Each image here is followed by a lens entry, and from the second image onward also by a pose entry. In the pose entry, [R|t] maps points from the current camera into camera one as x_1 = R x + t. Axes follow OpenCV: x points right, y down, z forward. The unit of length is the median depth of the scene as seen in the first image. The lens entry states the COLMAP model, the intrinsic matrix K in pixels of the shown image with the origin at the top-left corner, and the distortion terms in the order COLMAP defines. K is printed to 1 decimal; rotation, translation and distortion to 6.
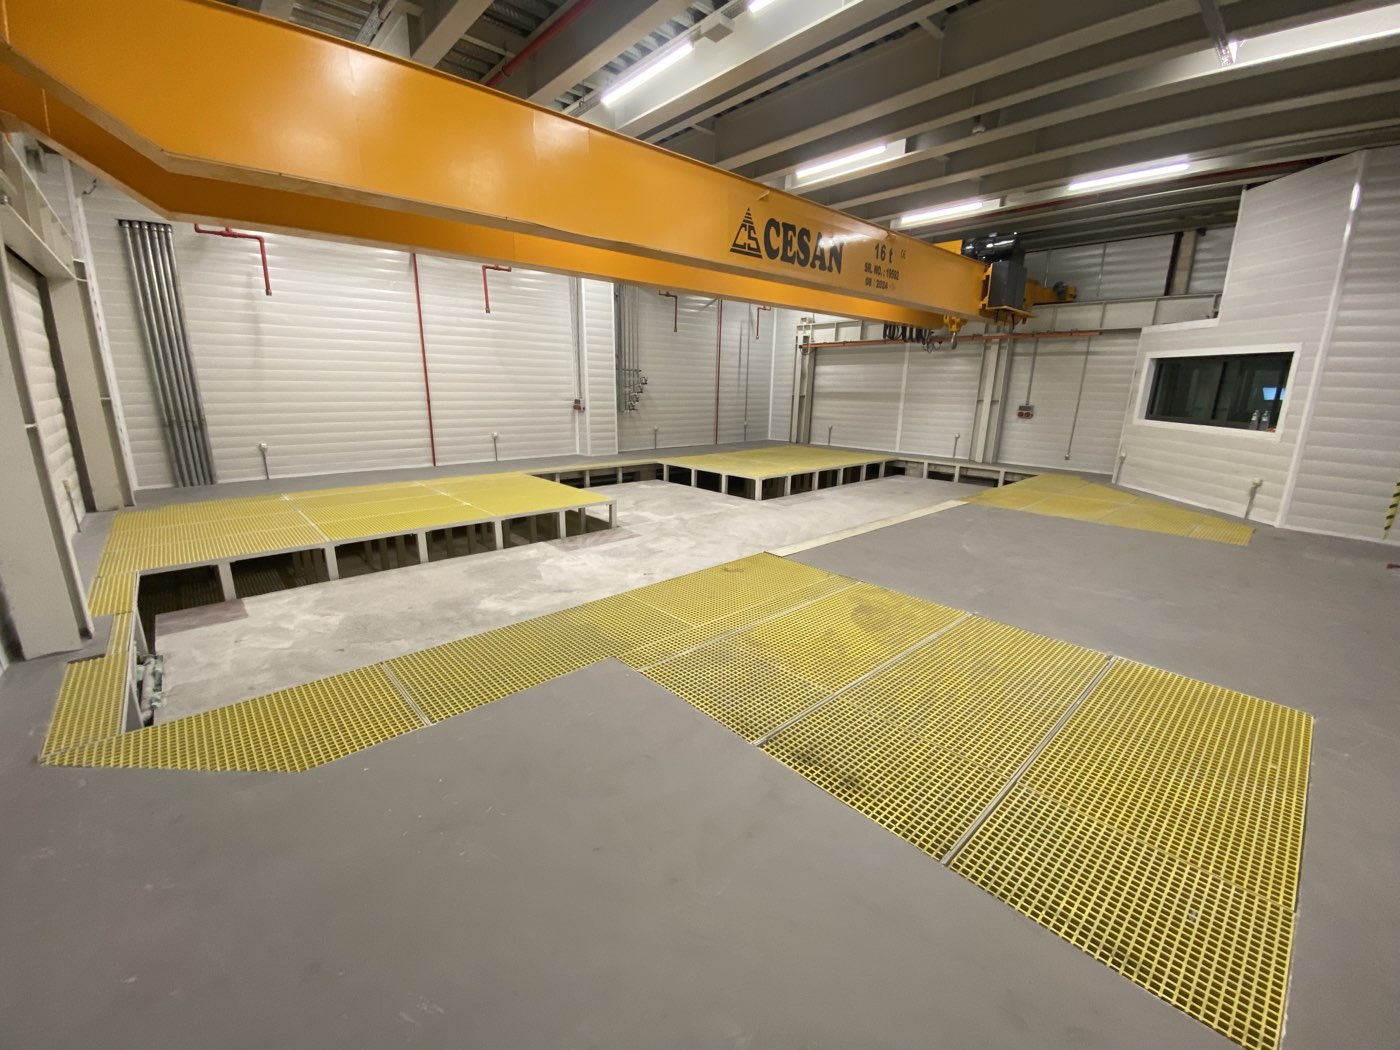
lens RADIAL K [[567.0, 0, 700.0], [0, 567.0, 525.0], [0, 0, 1]] dist [0.040039, -0.034084]
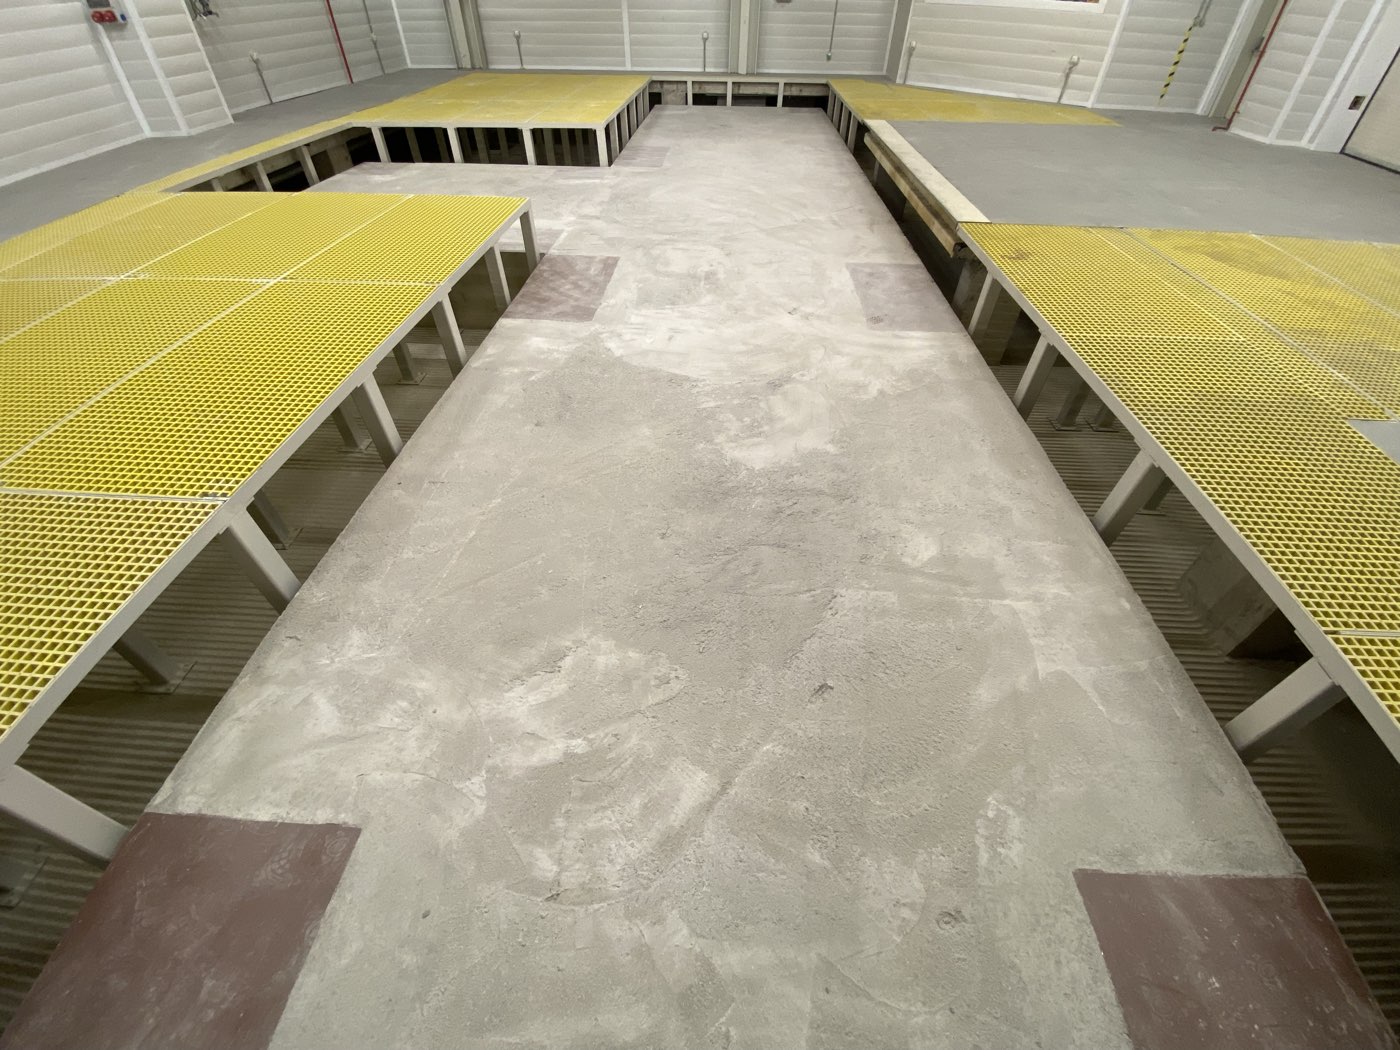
lens RADIAL K [[570.0, 0, 700.0], [0, 570.0, 525.0], [0, 0, 1]] dist [0.020769, -0.020147]
pose [[0.713338, -0.486546, 0.504402, -0.497411], [0.170673, 0.818669, 0.548317, -0.067896], [-0.679720, -0.305047, 0.667028, 0.493034]]
